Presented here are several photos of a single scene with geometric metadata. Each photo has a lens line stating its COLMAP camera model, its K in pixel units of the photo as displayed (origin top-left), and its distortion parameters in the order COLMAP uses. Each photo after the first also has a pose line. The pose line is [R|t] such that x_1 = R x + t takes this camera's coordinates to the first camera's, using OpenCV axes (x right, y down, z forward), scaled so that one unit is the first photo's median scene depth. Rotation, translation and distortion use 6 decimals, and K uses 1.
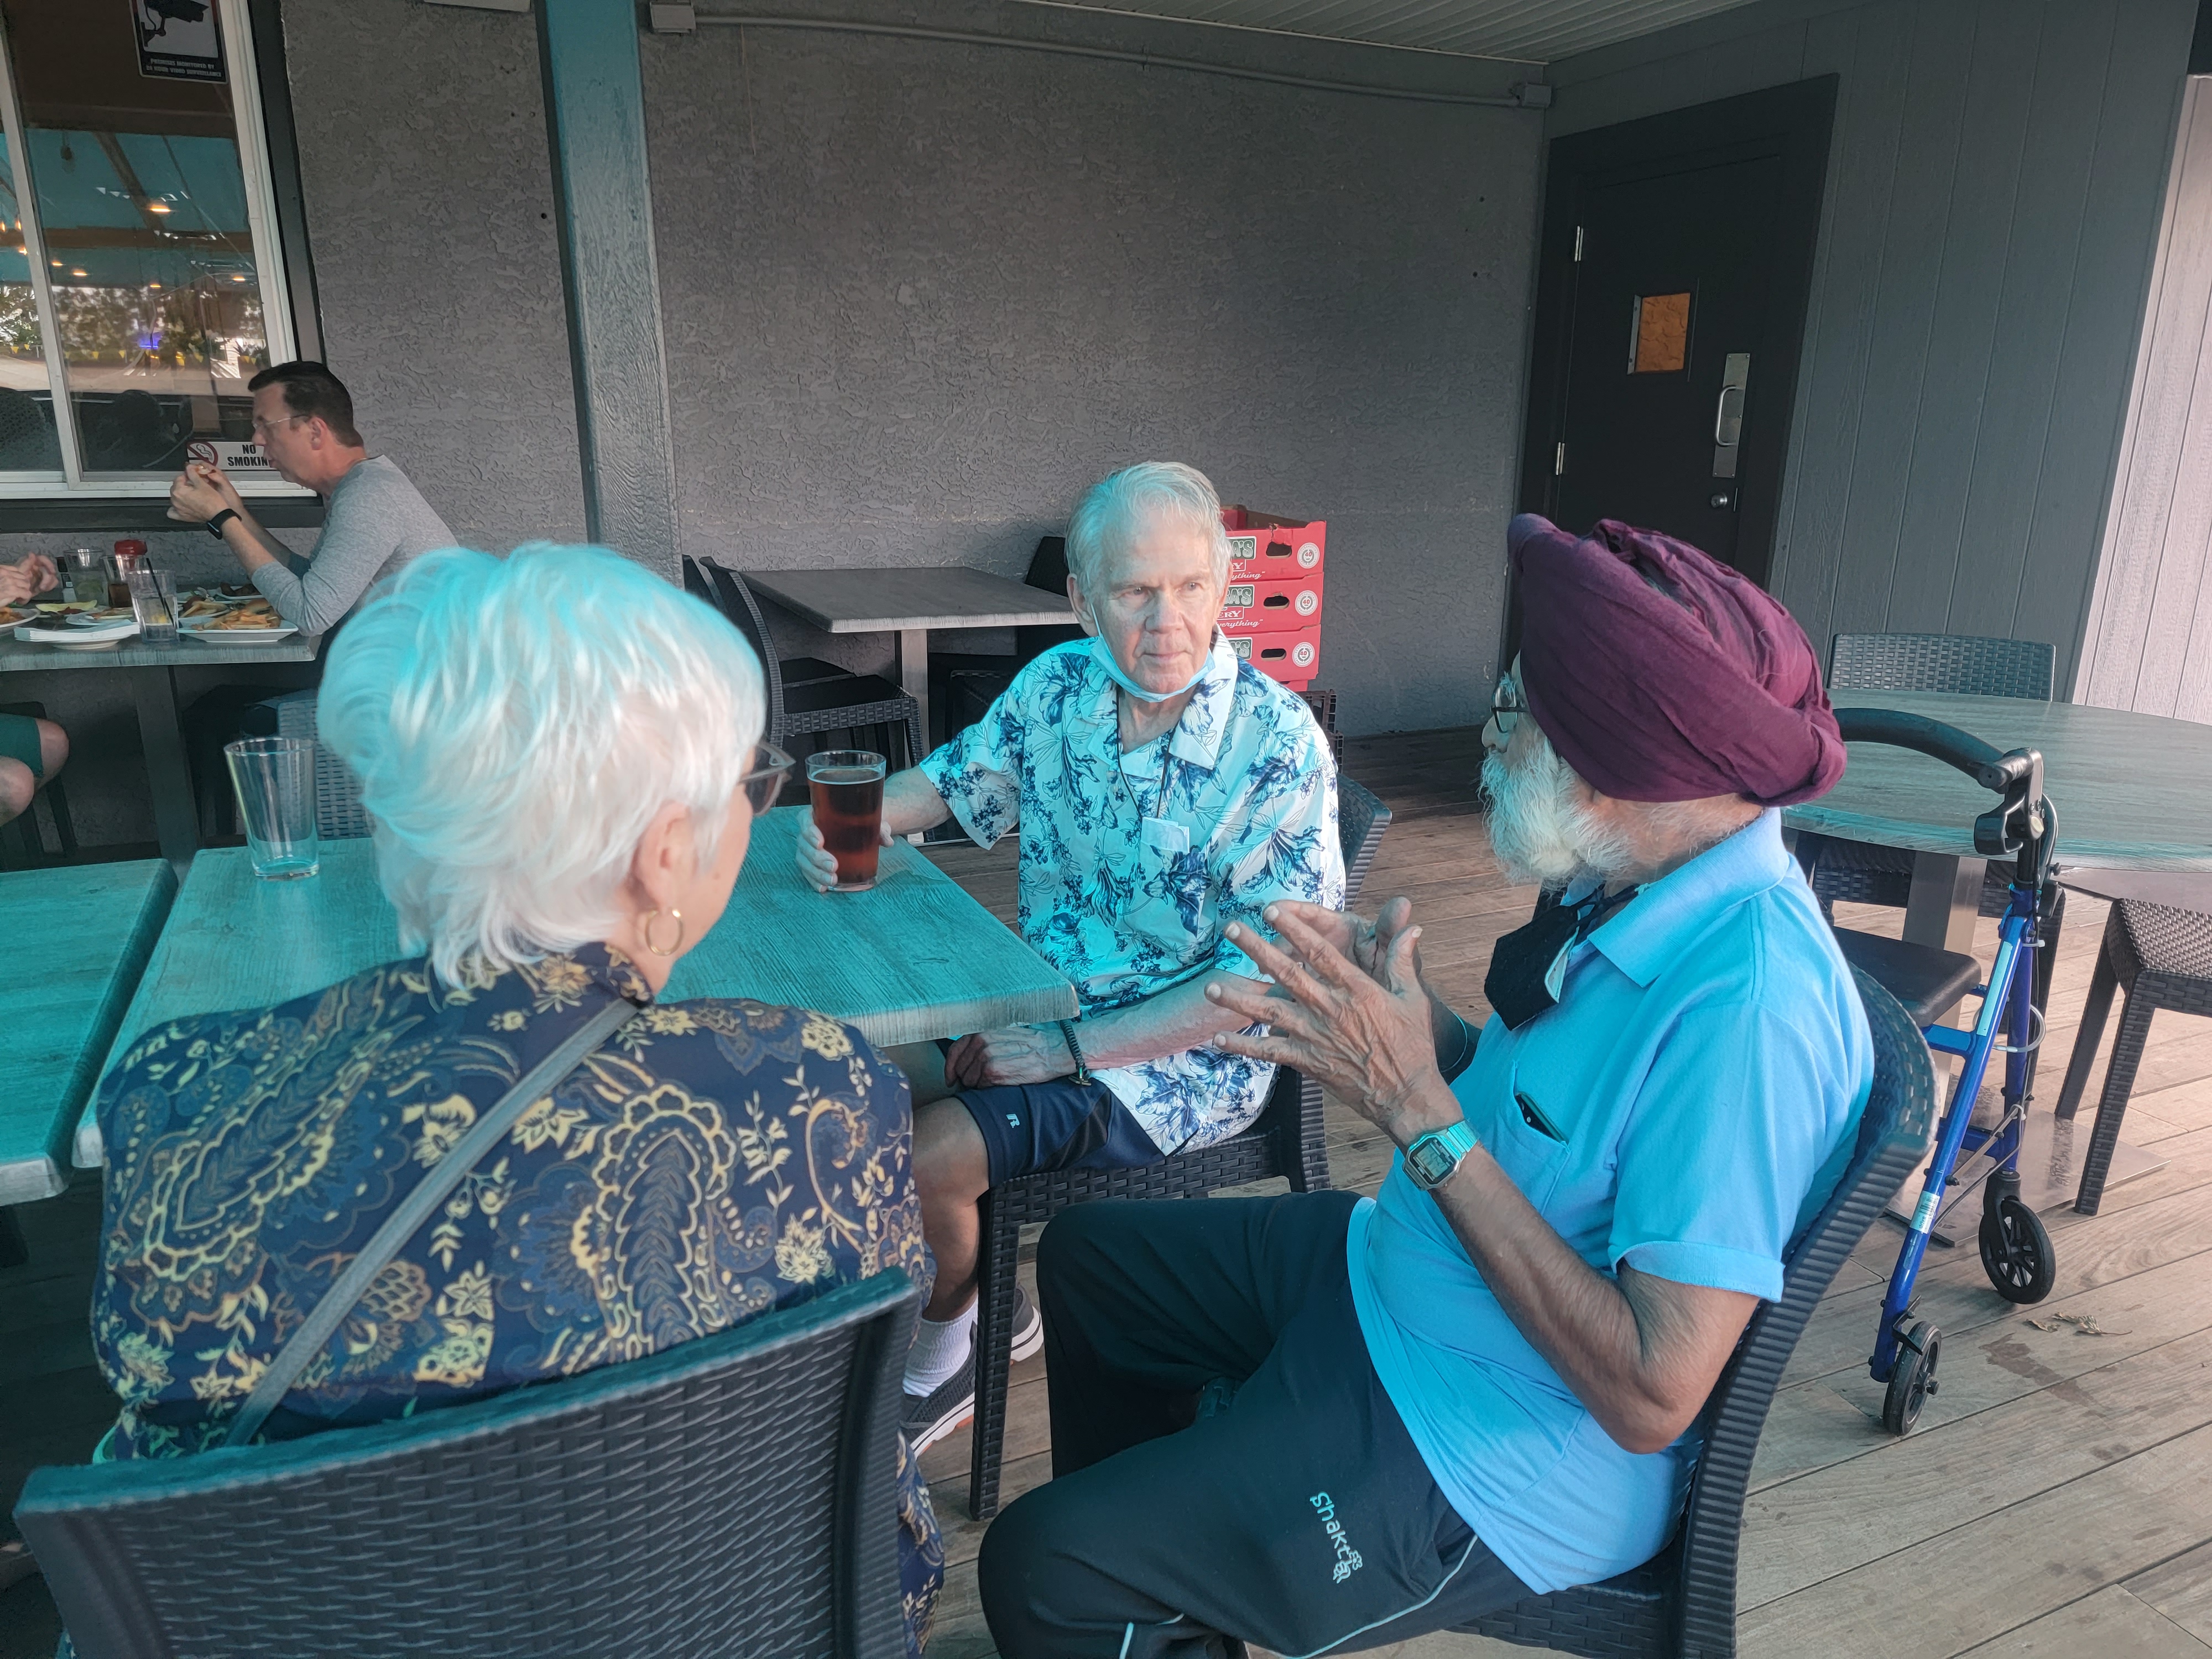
lens RADIAL K [[1536.4, 0, 1111.4], [0, 1536.4, 844.4], [0, 0, 1]] dist [0.069097, -0.058756]
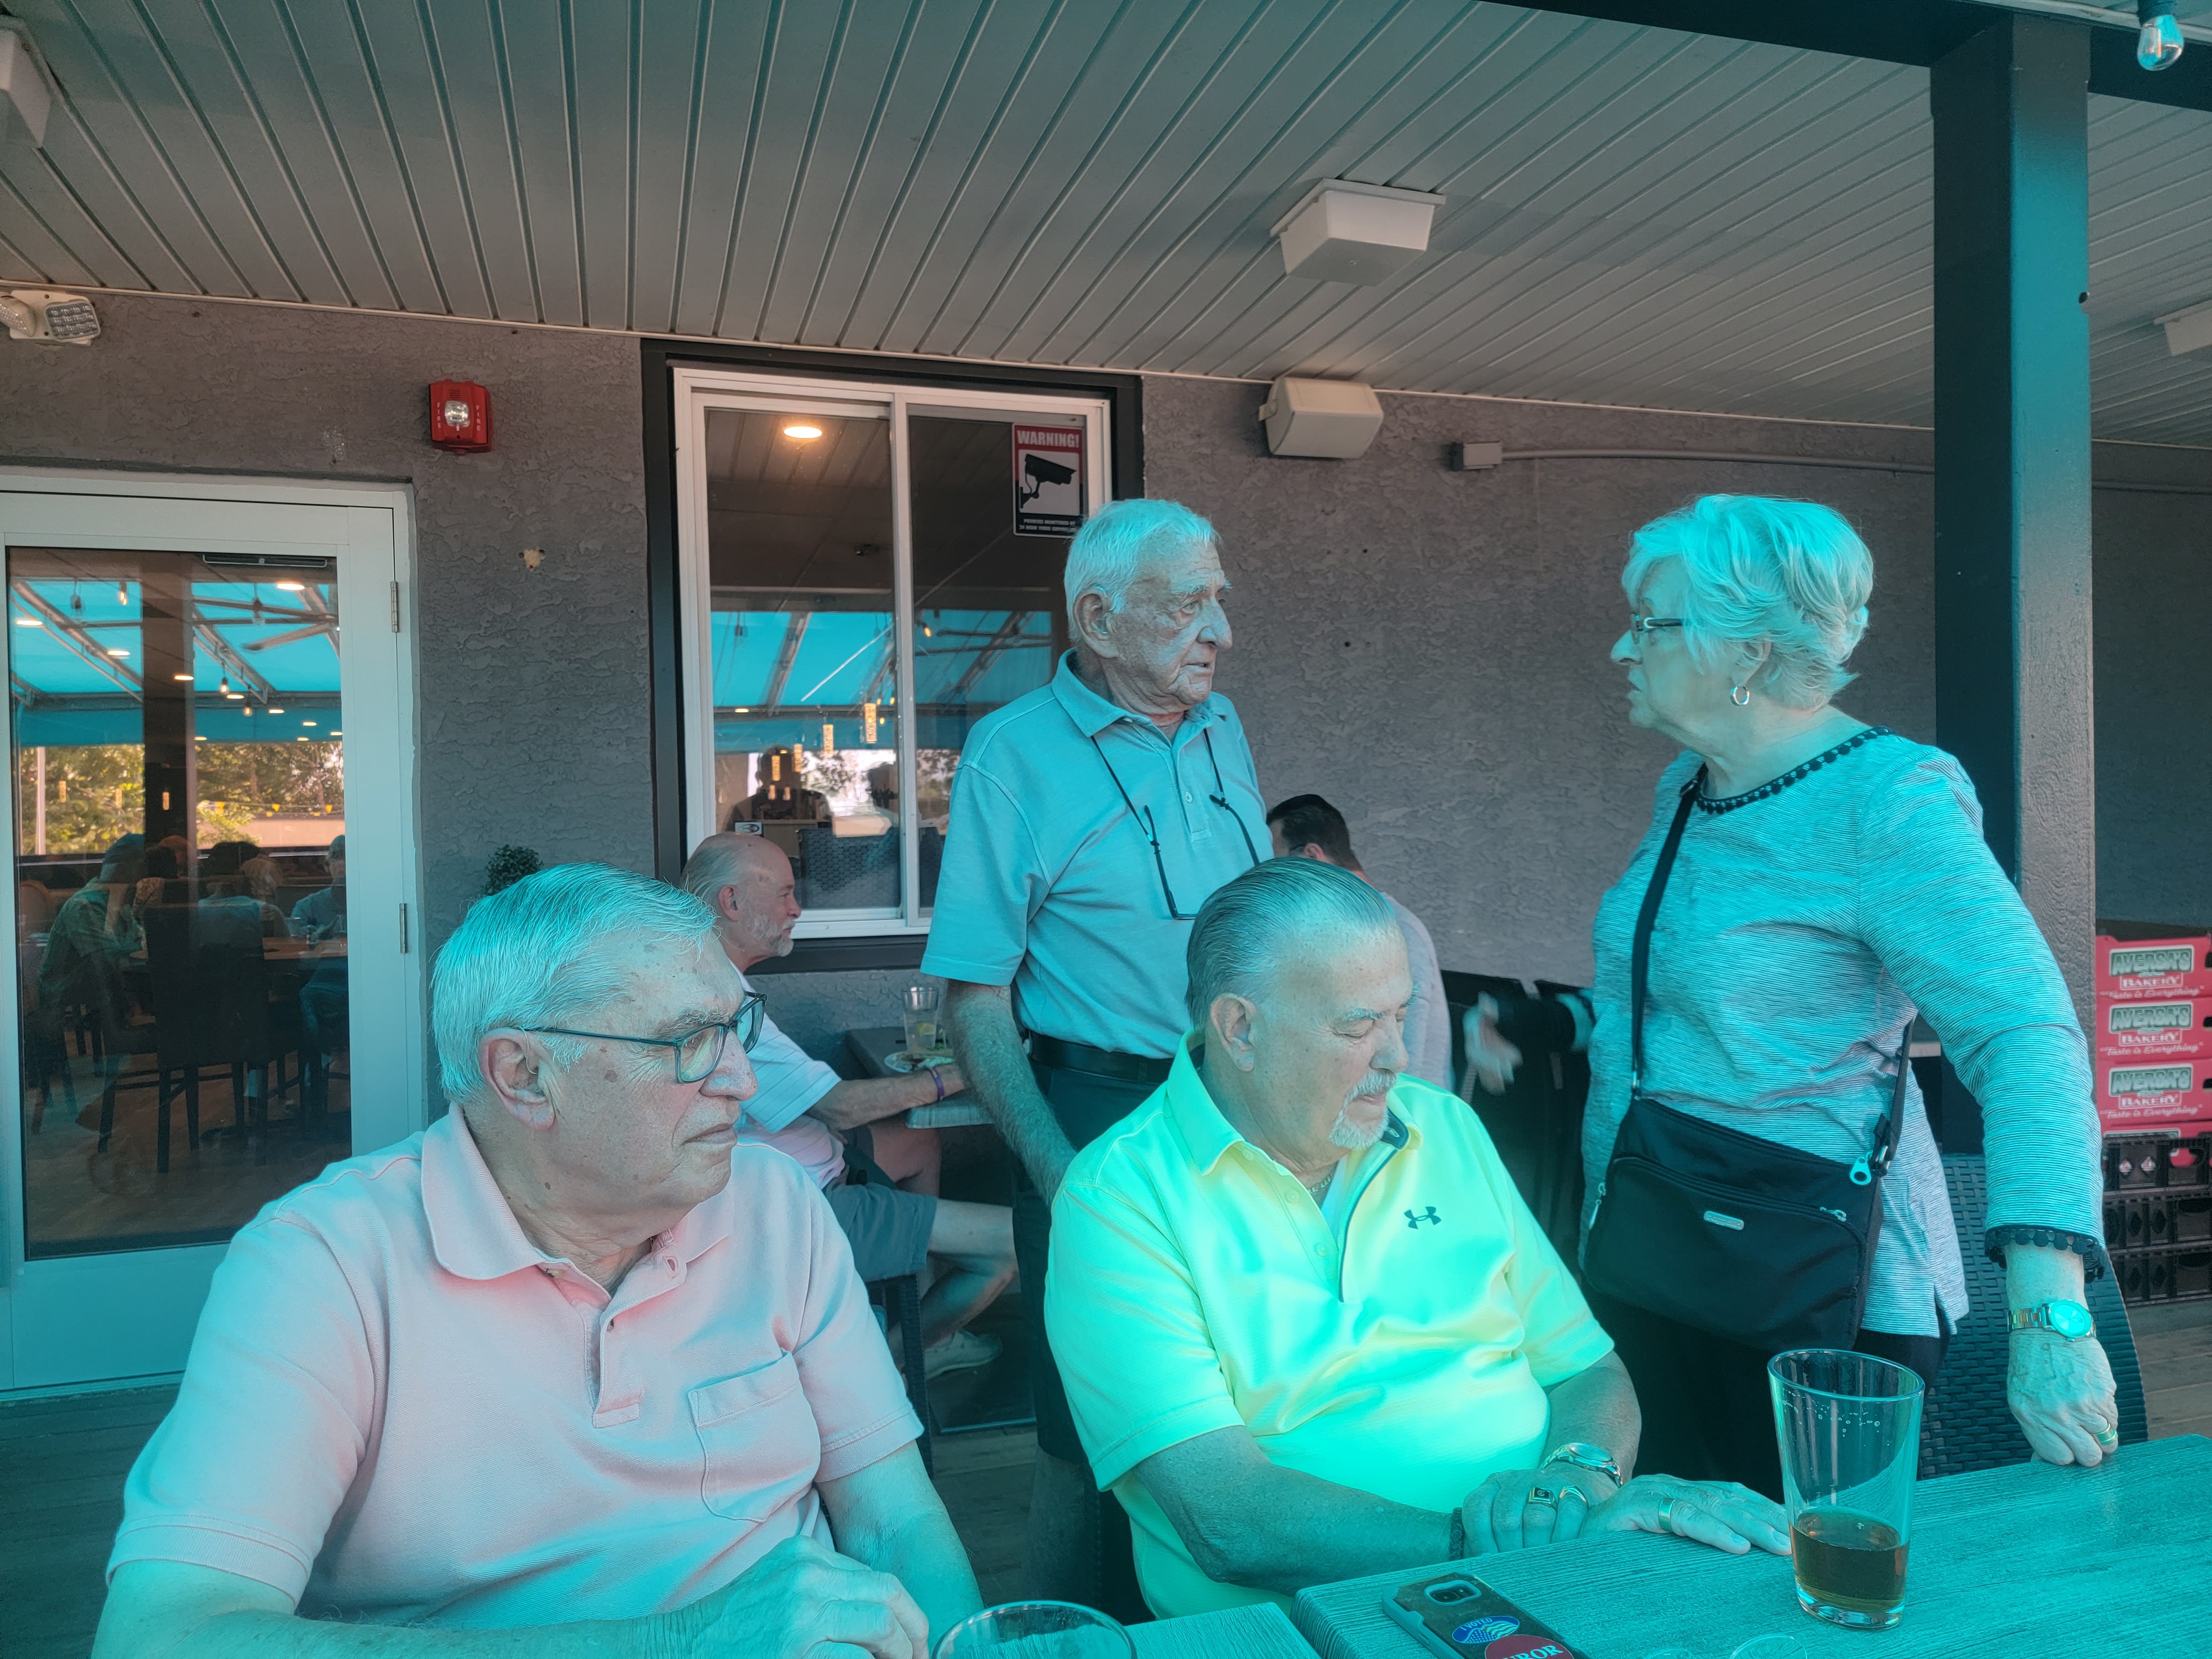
lens RADIAL K [[1536.4, 0, 1123.6], [0, 1536.4, 851.9], [0, 0, 1]] dist [0.069097, -0.058756]
pose [[0.990939, -0.027417, -0.131488, -0.365723], [-0.007435, 0.966248, -0.257507, -0.022011], [0.134110, 0.256151, 0.957288, 0.076091]]
